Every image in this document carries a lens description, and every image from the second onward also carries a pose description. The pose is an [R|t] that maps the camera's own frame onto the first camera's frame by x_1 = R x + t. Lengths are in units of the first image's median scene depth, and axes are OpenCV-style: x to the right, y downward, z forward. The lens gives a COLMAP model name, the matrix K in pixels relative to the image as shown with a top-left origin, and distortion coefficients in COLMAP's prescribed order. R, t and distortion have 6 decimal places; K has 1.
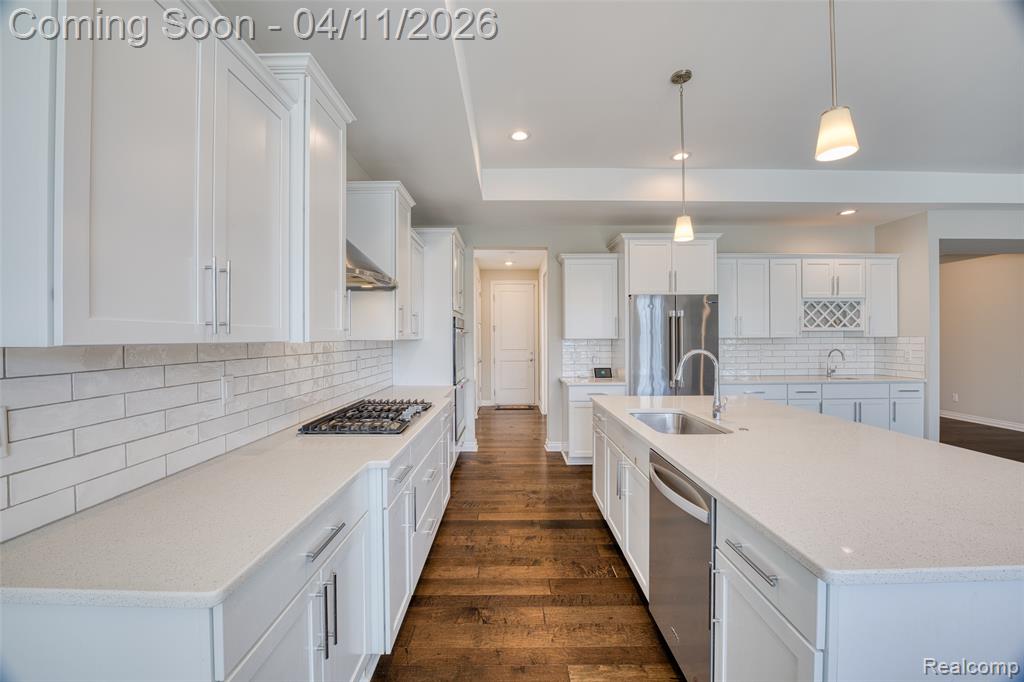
lens RADIAL K [[417.1, 0, 506.7], [0, 417.1, 339.1], [0, 0, 1]] dist [-0.008488, -0.001727]
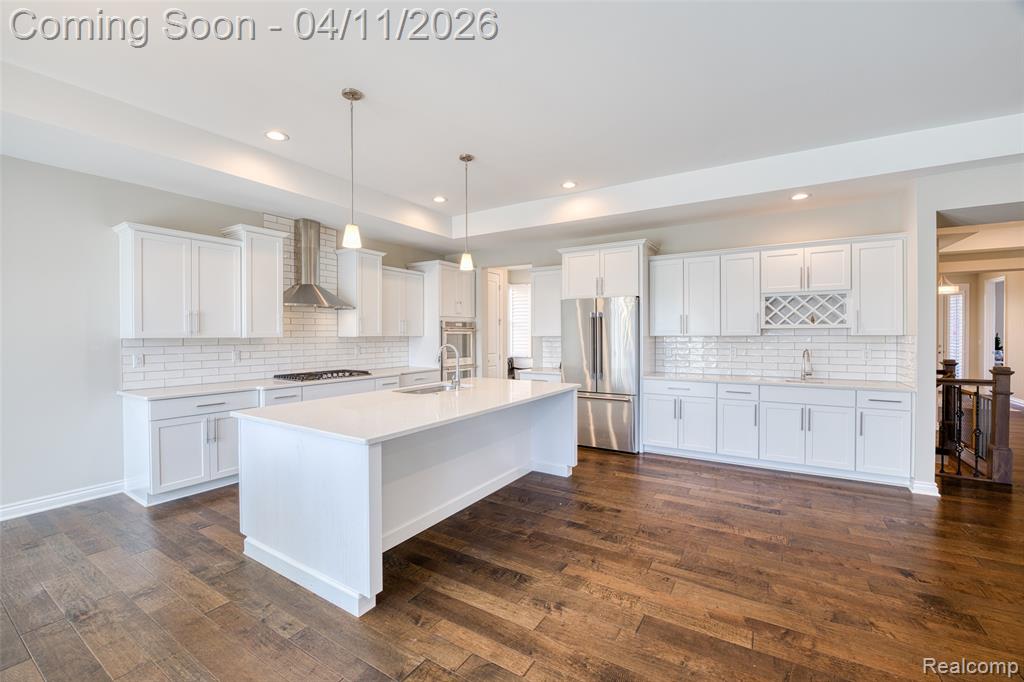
lens RADIAL K [[417.1, 0, 500.3], [0, 417.1, 338.6], [0, 0, 1]] dist [-0.008488, -0.001727]
pose [[0.847819, 0.006572, -0.530245, 0.709684], [-0.002960, 0.999966, 0.007662, -0.003117], [0.530277, -0.004927, 0.847810, -0.096246]]
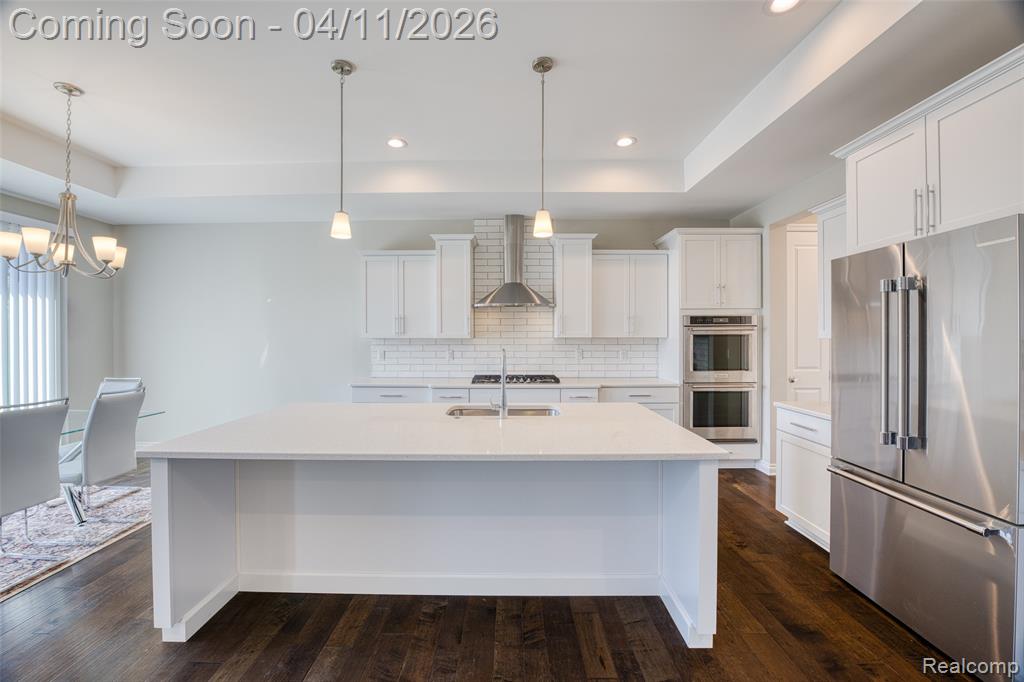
lens RADIAL K [[417.1, 0, 523.5], [0, 417.1, 337.8], [0, 0, 1]] dist [-0.008488, -0.001727]
pose [[0.017819, 0.006277, -0.999822, 0.760190], [-0.000505, 0.999980, 0.006269, -0.004571], [0.999841, 0.000394, 0.017822, 0.515567]]
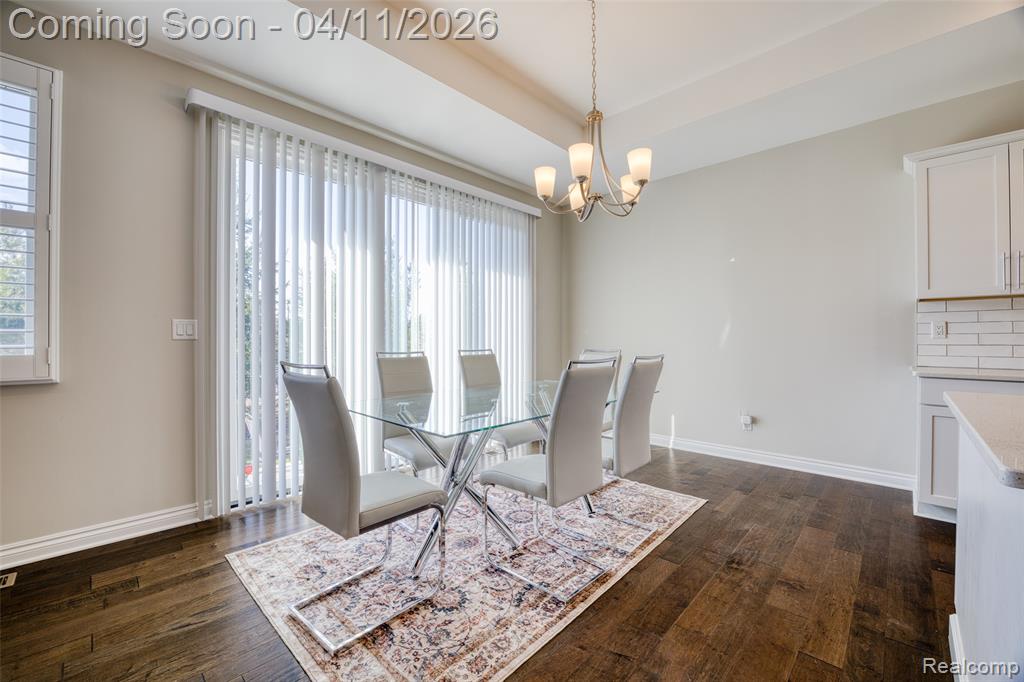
lens RADIAL K [[417.1, 0, 504.9], [0, 417.1, 335.9], [0, 0, 1]] dist [-0.008488, -0.001727]
pose [[-0.682907, -0.008854, -0.730451, 0.593139], [-0.000723, 0.999934, -0.011444, 0.059811], [0.730505, -0.007287, -0.682869, 0.142656]]
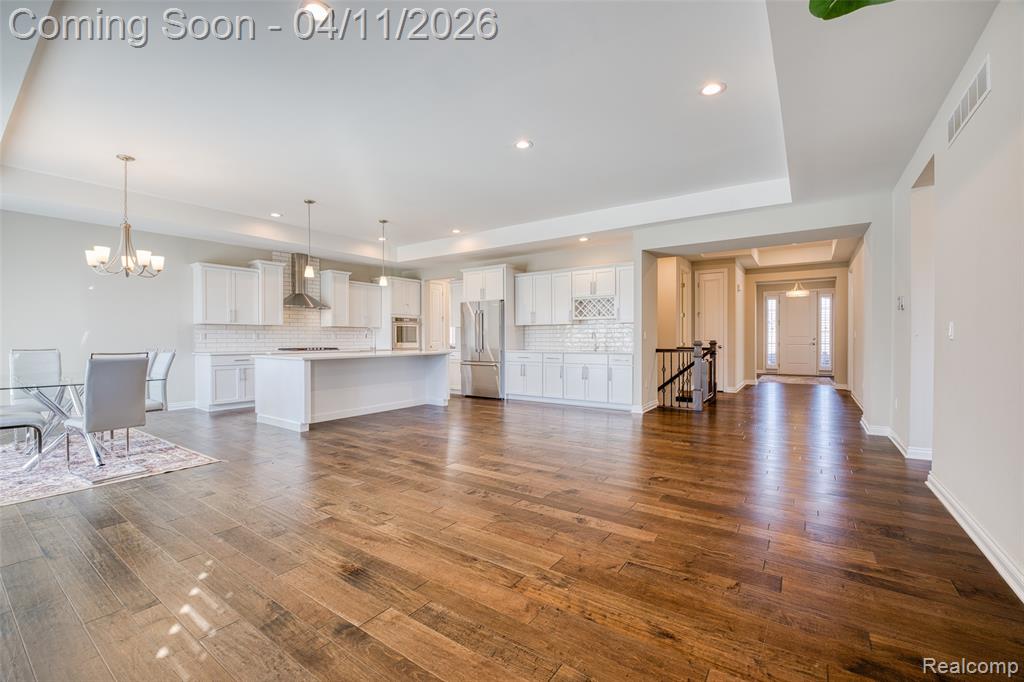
lens RADIAL K [[417.1, 0, 505.0], [0, 417.1, 342.8], [0, 0, 1]] dist [-0.008488, -0.001727]
pose [[0.824908, 0.005371, -0.565241, 1.358172], [-0.002274, 0.999978, 0.006184, 0.054798], [0.565262, -0.003816, 0.824903, -0.376481]]
